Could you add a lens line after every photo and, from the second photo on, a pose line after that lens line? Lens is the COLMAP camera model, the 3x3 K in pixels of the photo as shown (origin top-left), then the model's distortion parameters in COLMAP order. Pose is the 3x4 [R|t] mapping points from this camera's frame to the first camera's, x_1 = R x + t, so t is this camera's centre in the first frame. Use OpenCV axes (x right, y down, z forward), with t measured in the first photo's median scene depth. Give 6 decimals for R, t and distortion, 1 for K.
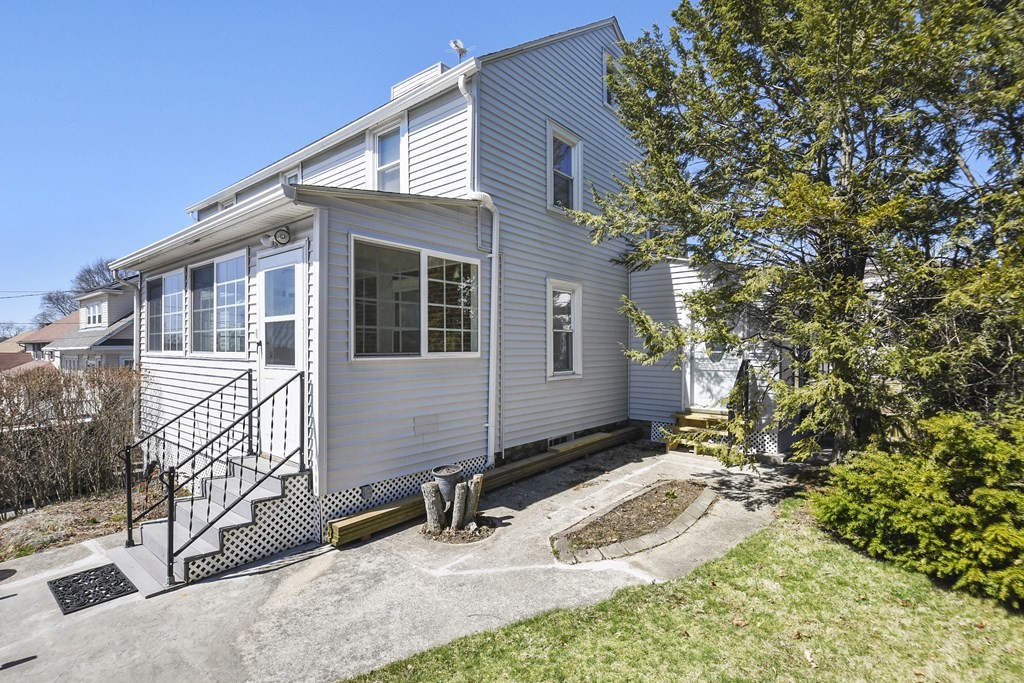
lens RADIAL K [[494.1, 0, 515.0], [0, 494.1, 339.6], [0, 0, 1]] dist [-0.003014, -0.000090]
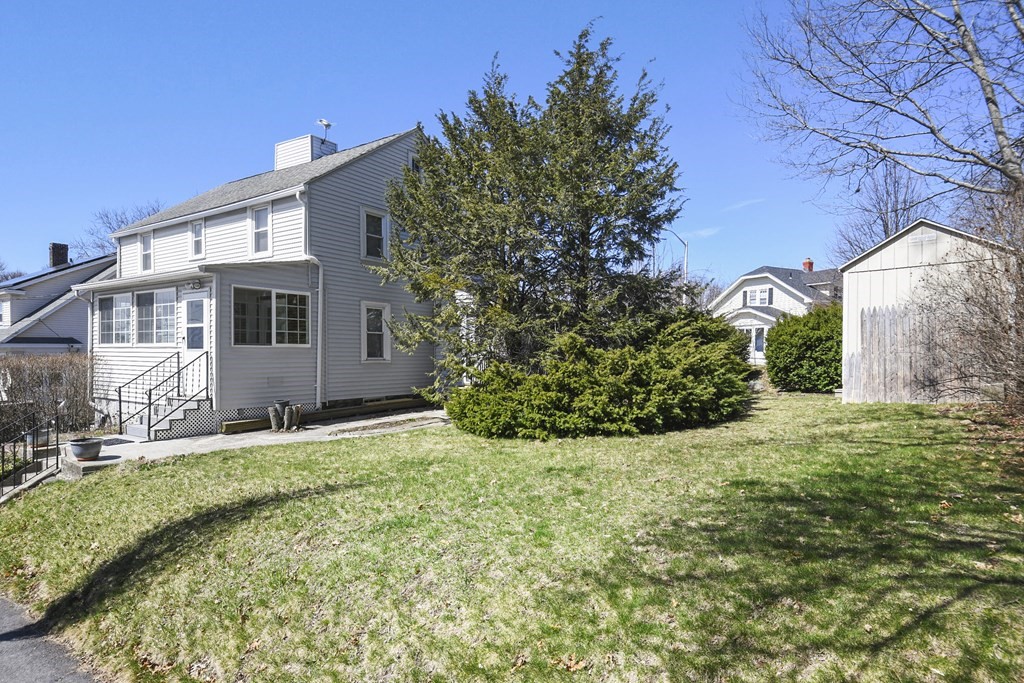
lens RADIAL K [[563.0, 0, 508.8], [0, 563.0, 351.4], [0, 0, 1]] dist [-0.001659, -0.002212]
pose [[0.995386, 0.004611, 0.095840, 0.465416], [-0.006162, 0.999855, 0.015891, 0.015235], [-0.095753, -0.016408, 0.995270, -1.136304]]
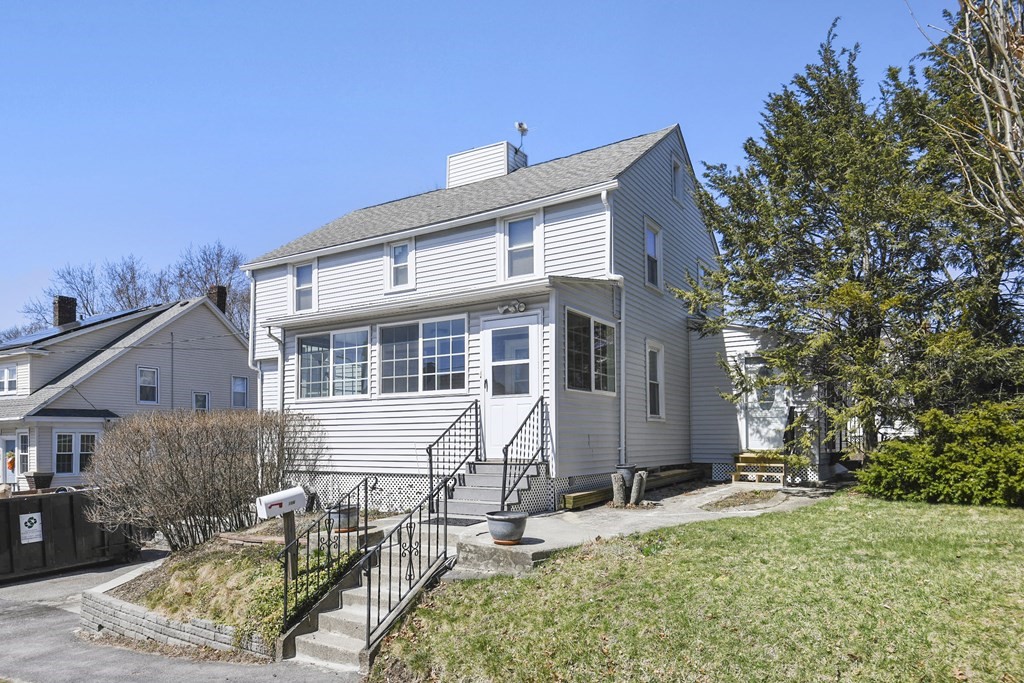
lens RADIAL K [[643.6, 0, 514.9], [0, 643.6, 403.0], [0, 0, 1]] dist [0.017023, 0.001200]
pose [[0.991269, 0.001160, 0.131849, -0.590952], [0.003961, 0.999248, -0.038564, 0.123137], [-0.131794, 0.038750, 0.990519, -0.715774]]
